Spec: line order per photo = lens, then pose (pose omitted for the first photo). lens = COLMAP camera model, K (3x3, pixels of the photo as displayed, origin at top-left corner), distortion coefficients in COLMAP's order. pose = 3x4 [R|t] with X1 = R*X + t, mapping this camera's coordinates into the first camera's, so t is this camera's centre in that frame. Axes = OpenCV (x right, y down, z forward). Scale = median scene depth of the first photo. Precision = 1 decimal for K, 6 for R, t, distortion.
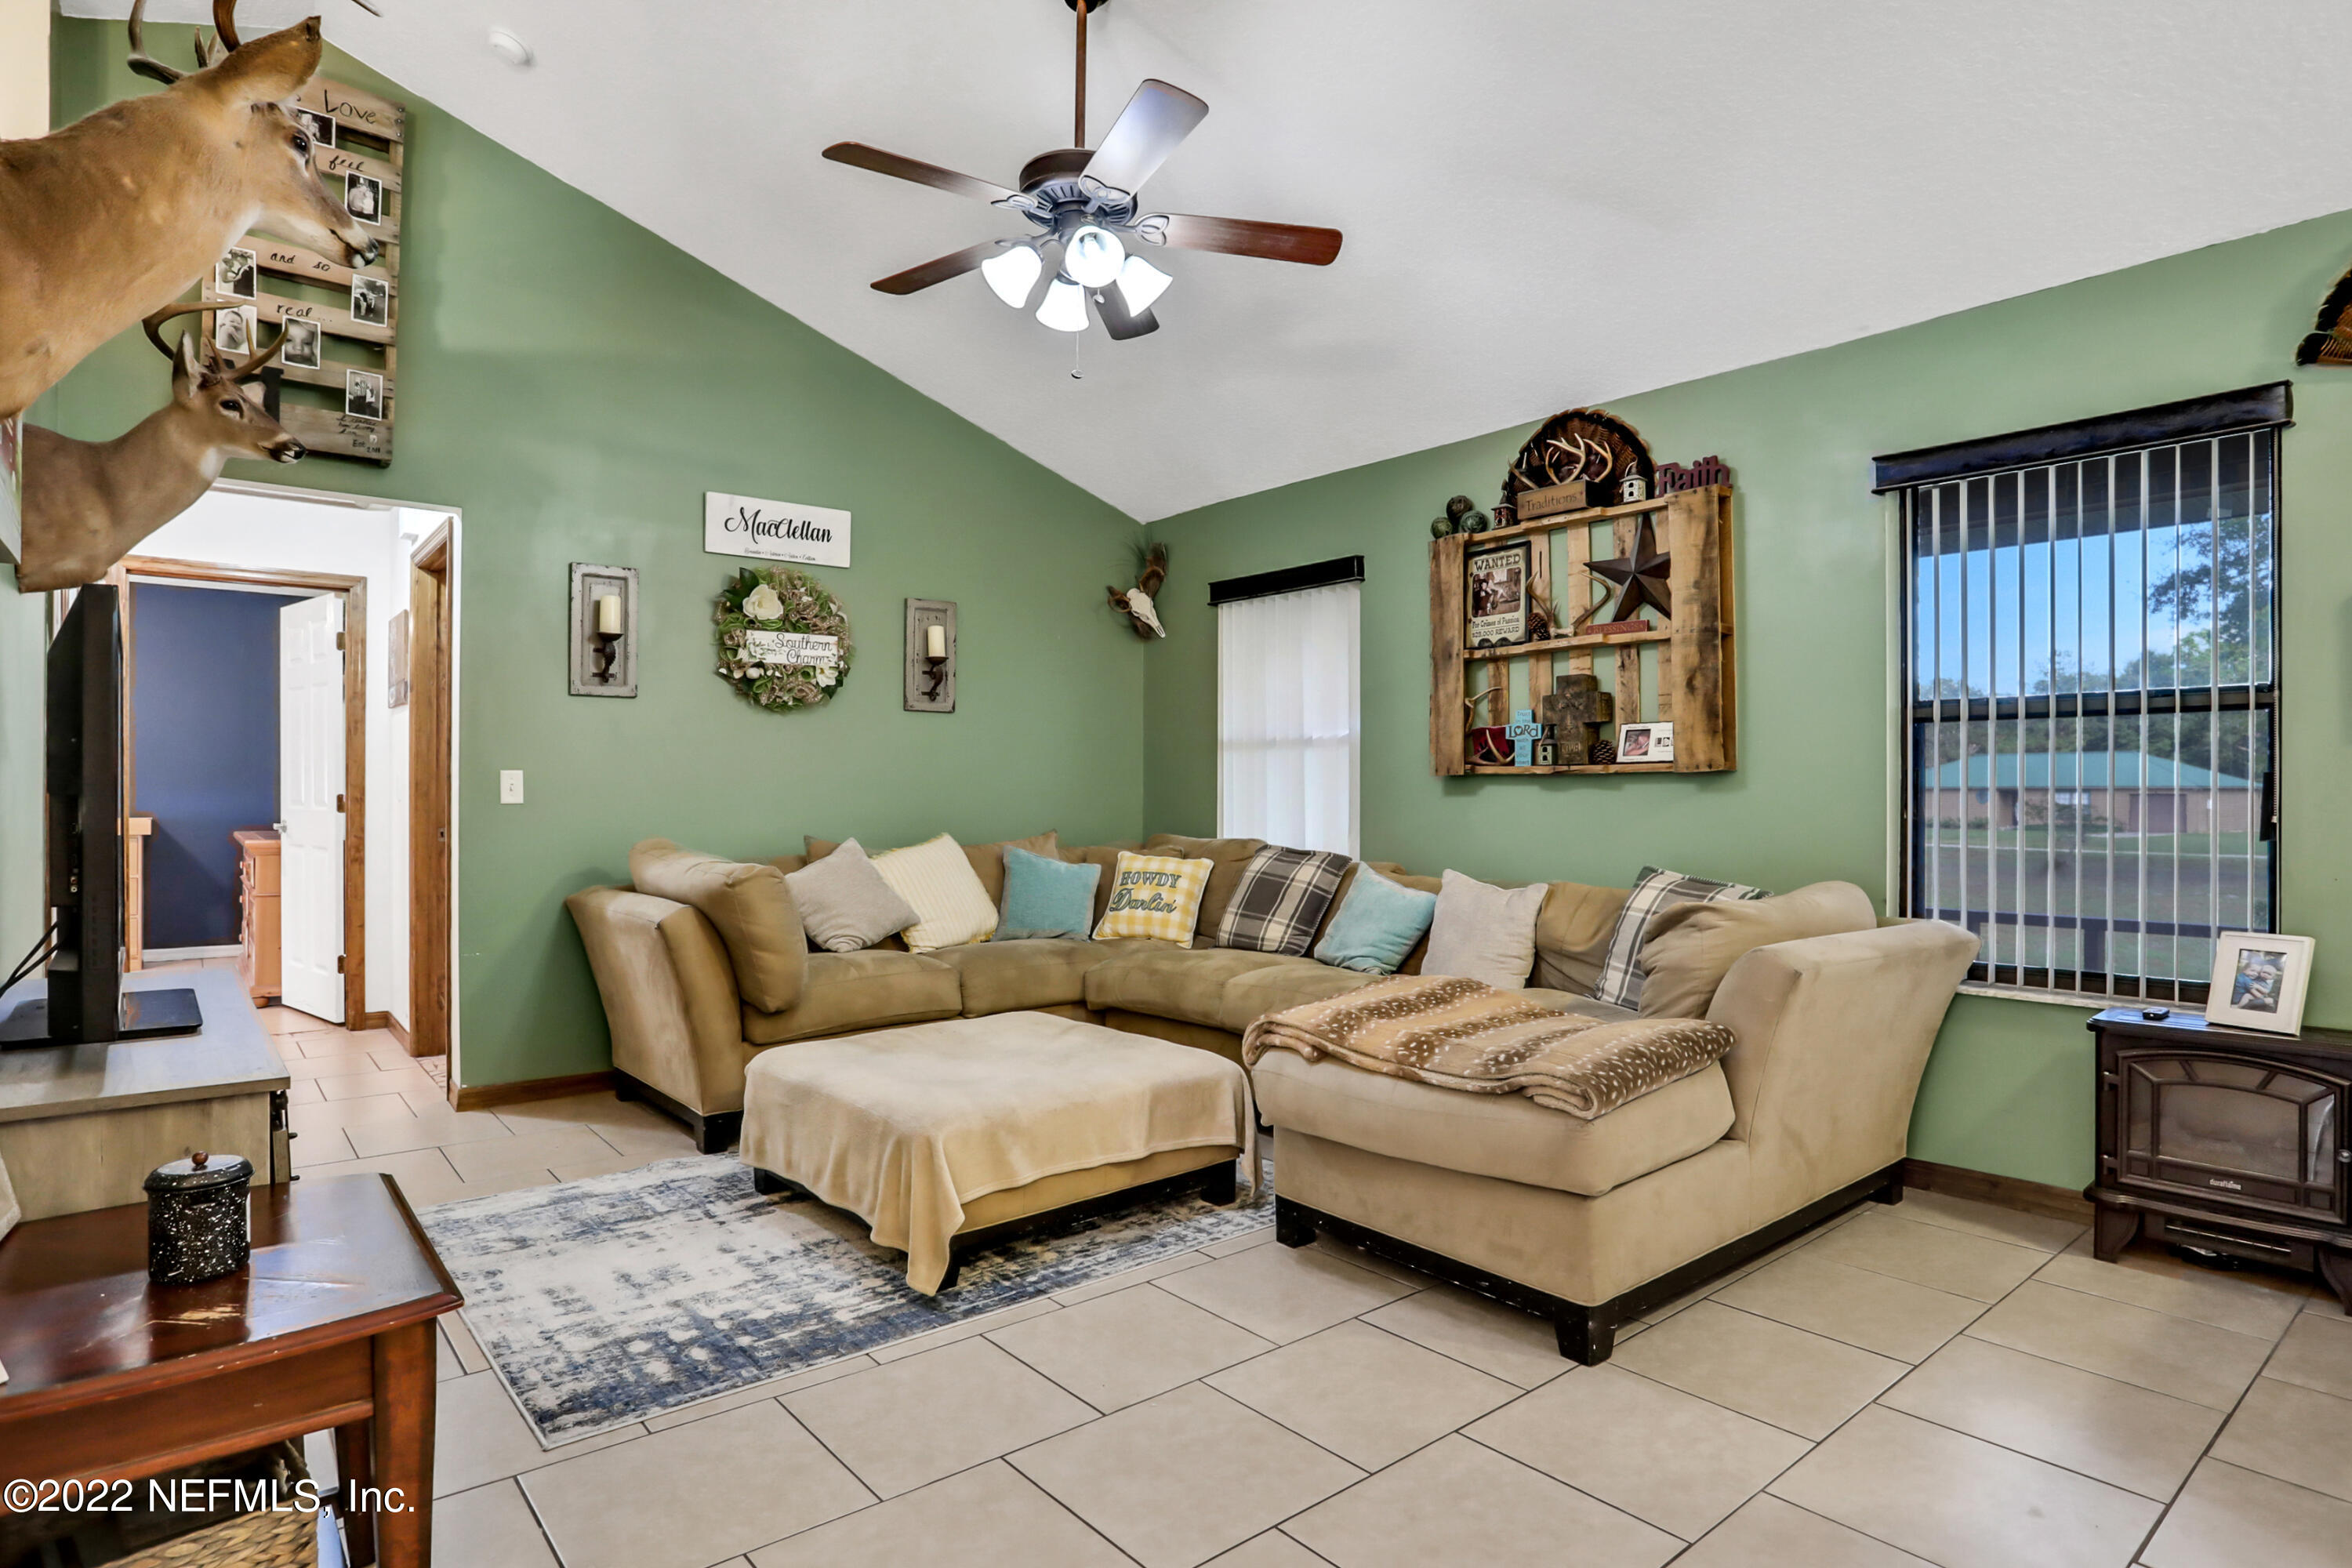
lens RADIAL K [[1250.0, 0, 1177.1], [0, 1250.0, 784.9], [0, 0, 1]] dist [-0.016093, 0.001736]
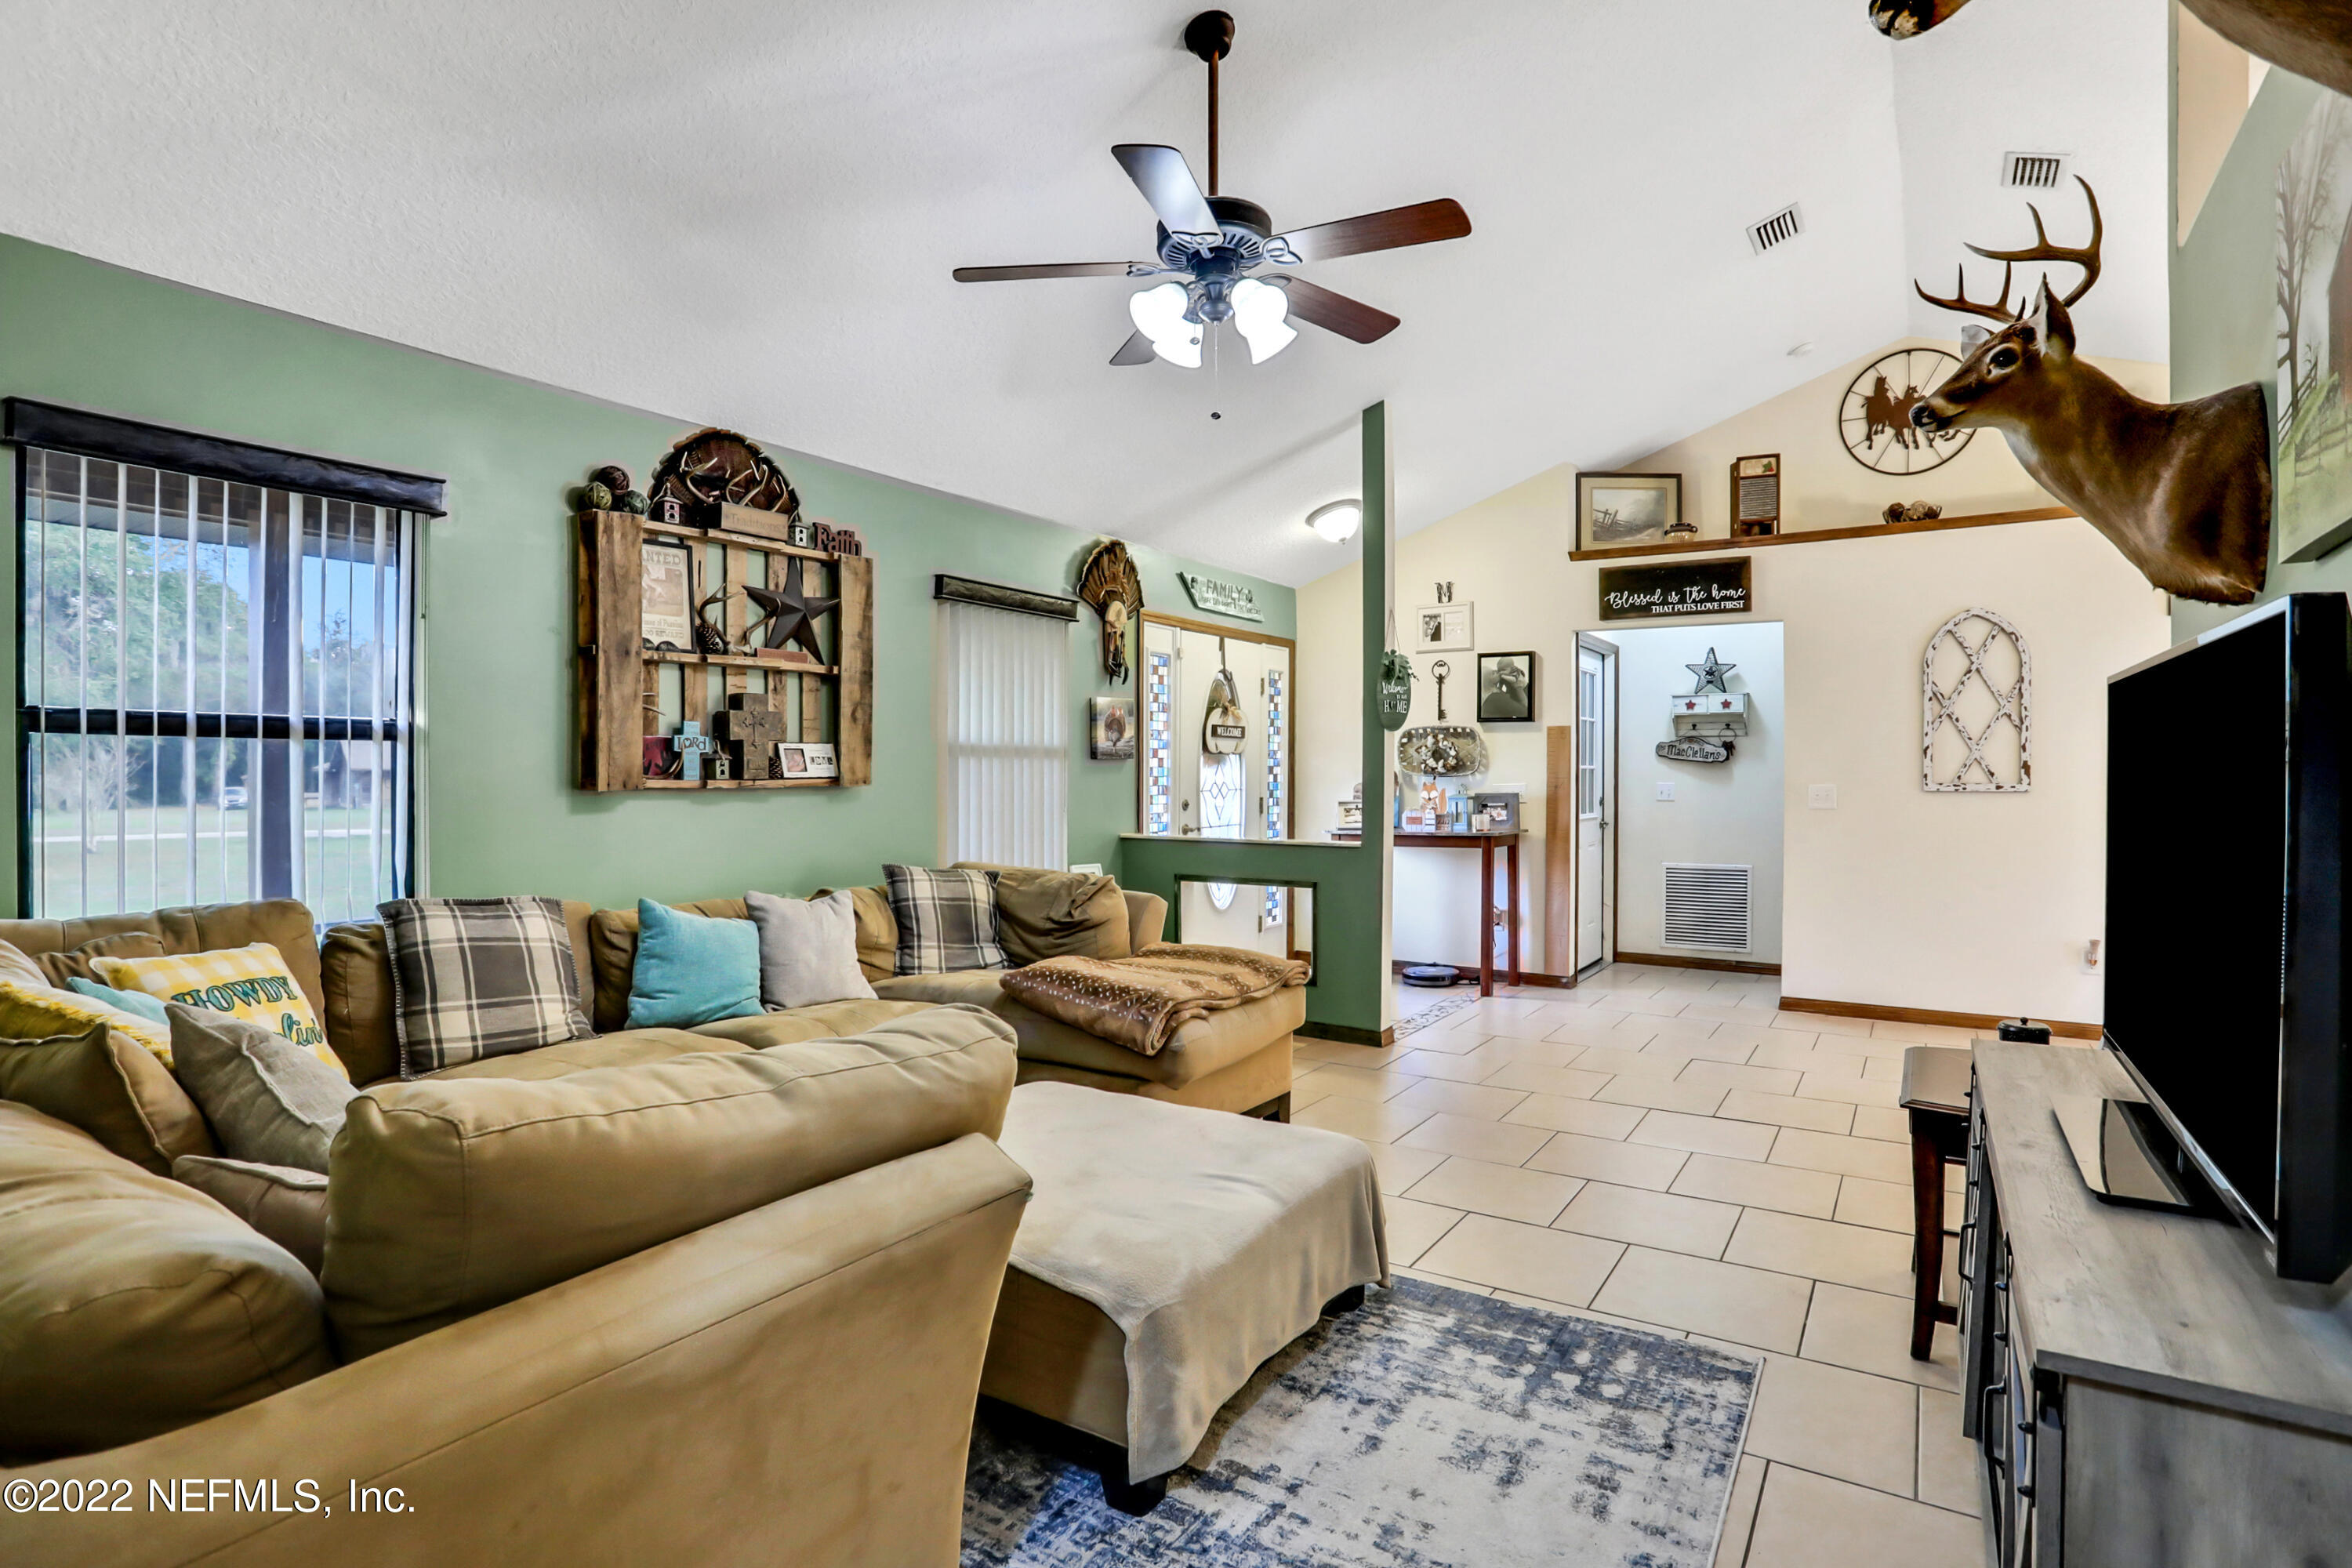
lens RADIAL K [[1150.8, 0, 1172.8], [0, 1150.8, 779.9], [0, 0, 1]] dist [-0.046413, 0.009532]
pose [[-0.288080, -0.004664, 0.957595, -1.323564], [-0.004025, 0.999985, 0.003660, -0.039020], [-0.957598, -0.002799, -0.288094, 1.773570]]
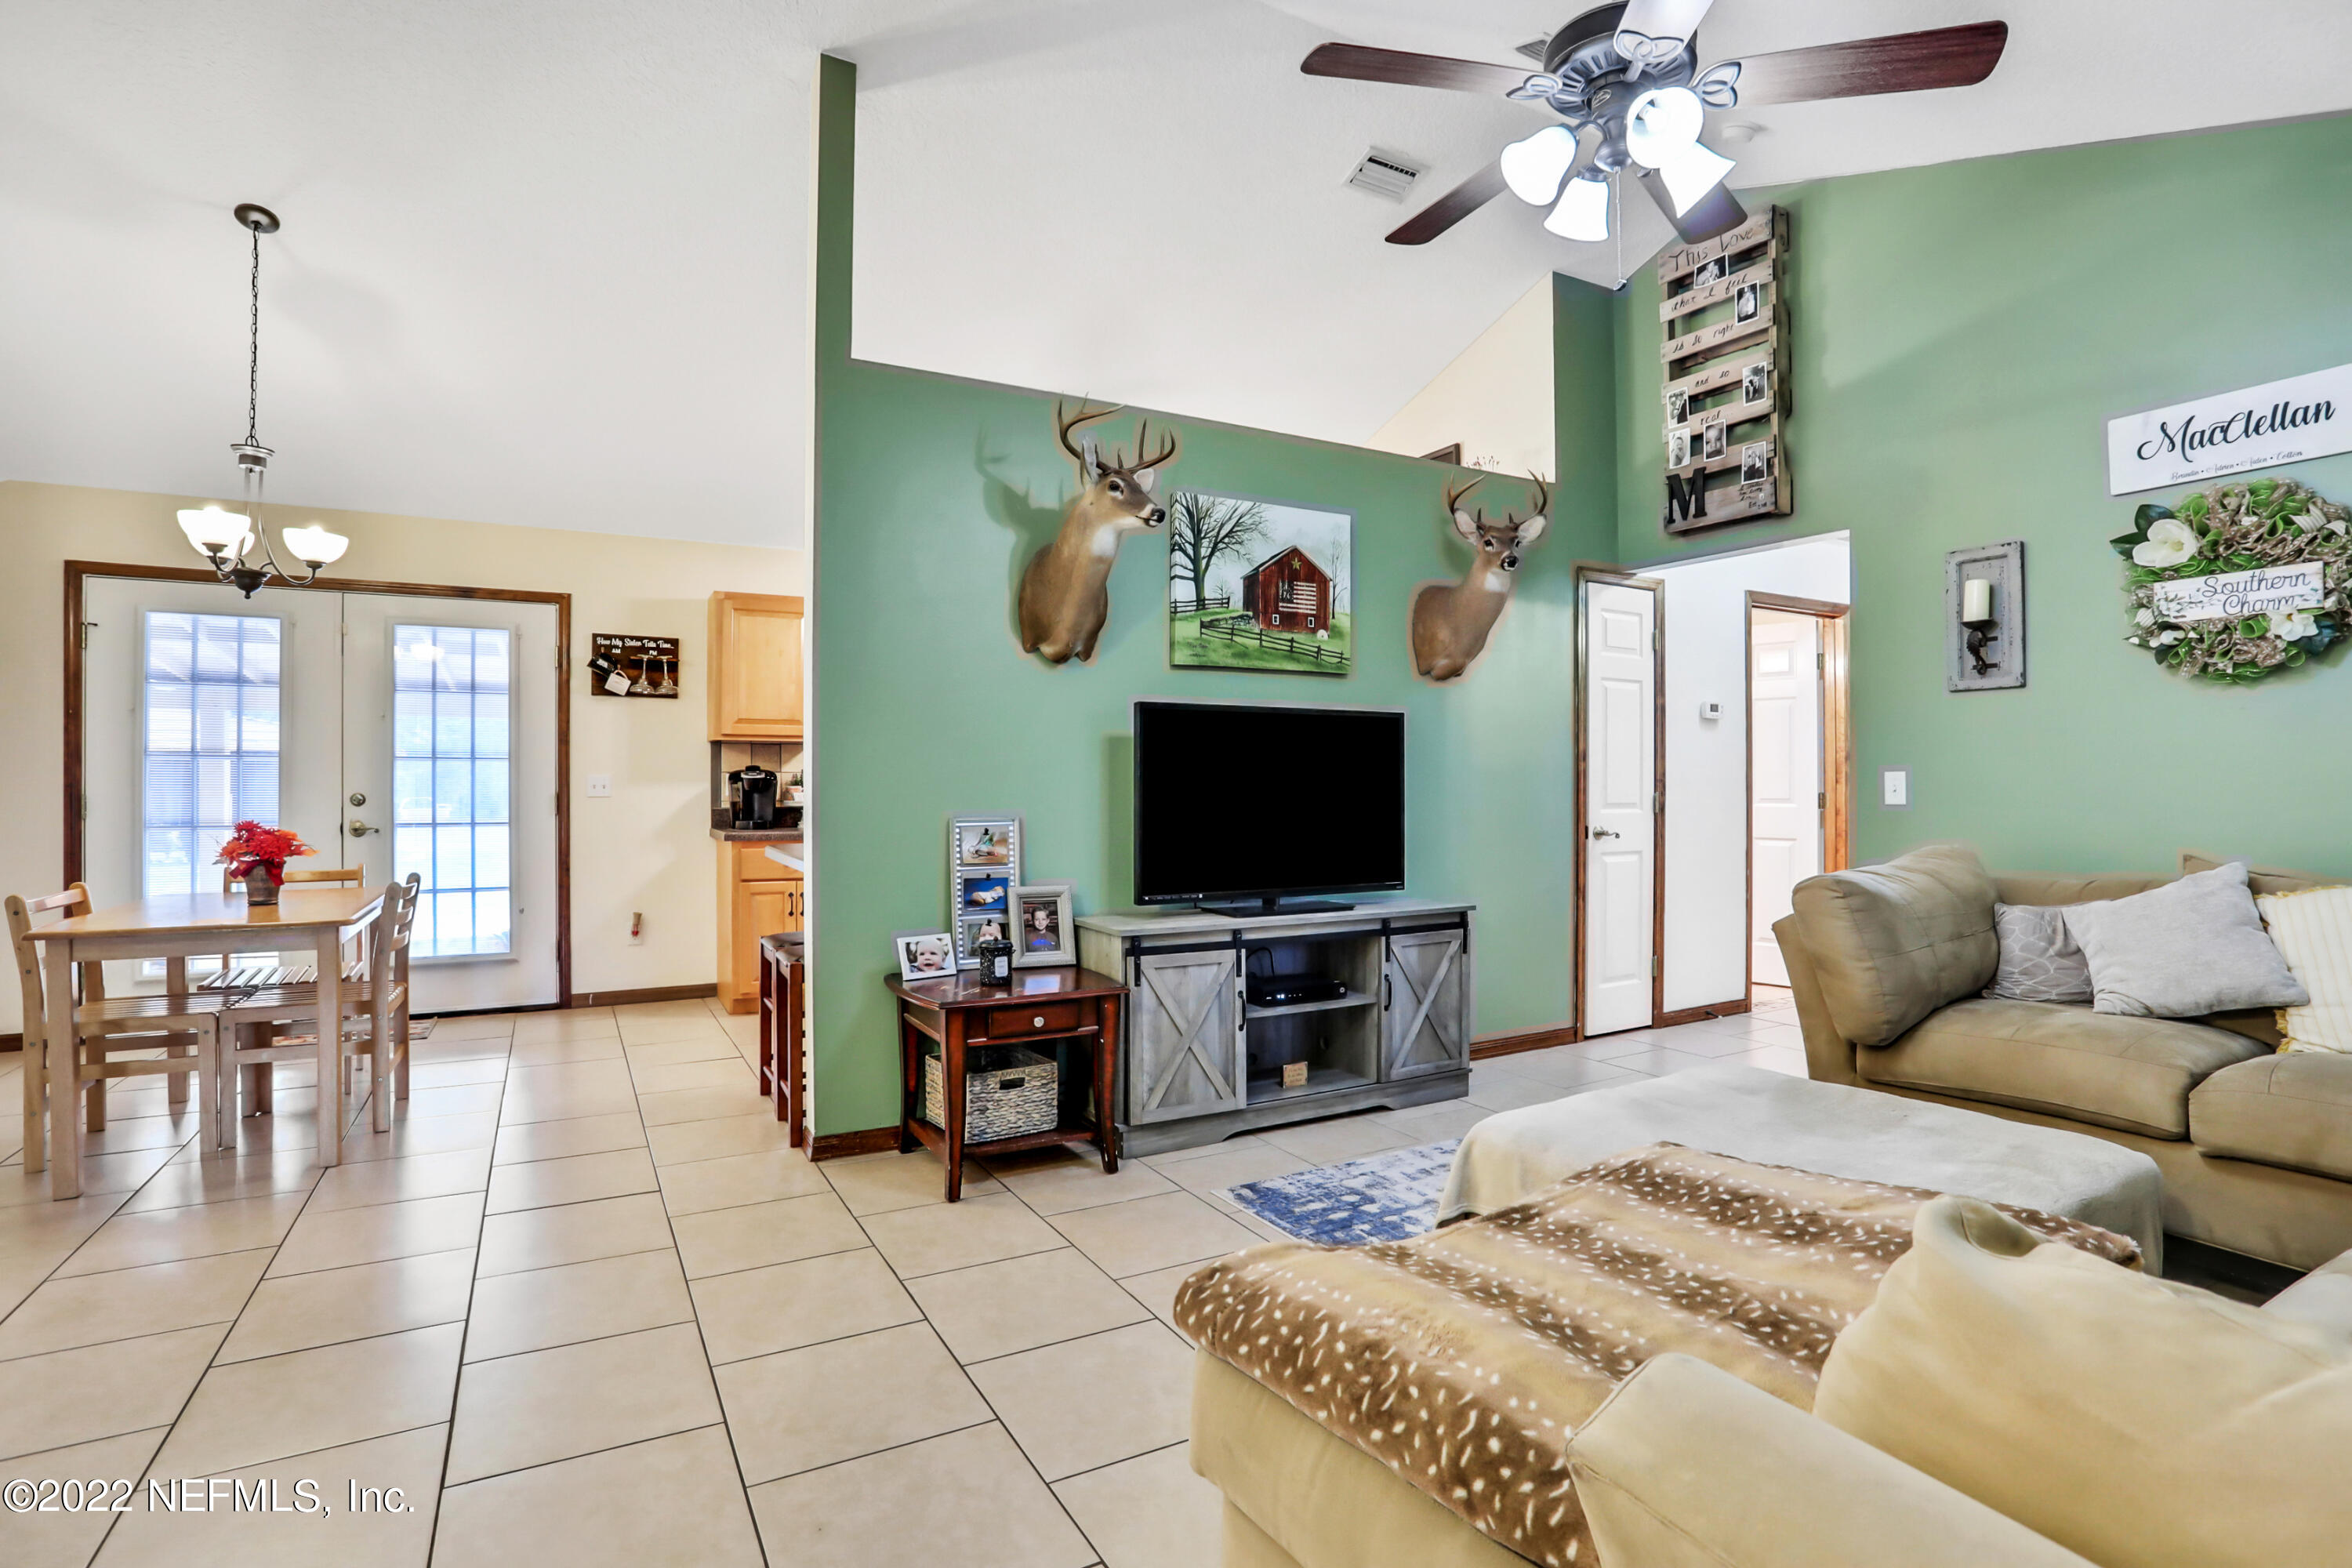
lens RADIAL K [[1150.8, 0, 1177.6], [0, 1150.8, 781.1], [0, 0, 1]] dist [-0.046413, 0.009532]
pose [[-0.176225, -0.006438, -0.984329, 0.942695], [0.004423, 0.999963, -0.007332, -0.000680], [0.984340, -0.005646, -0.176190, 1.153603]]
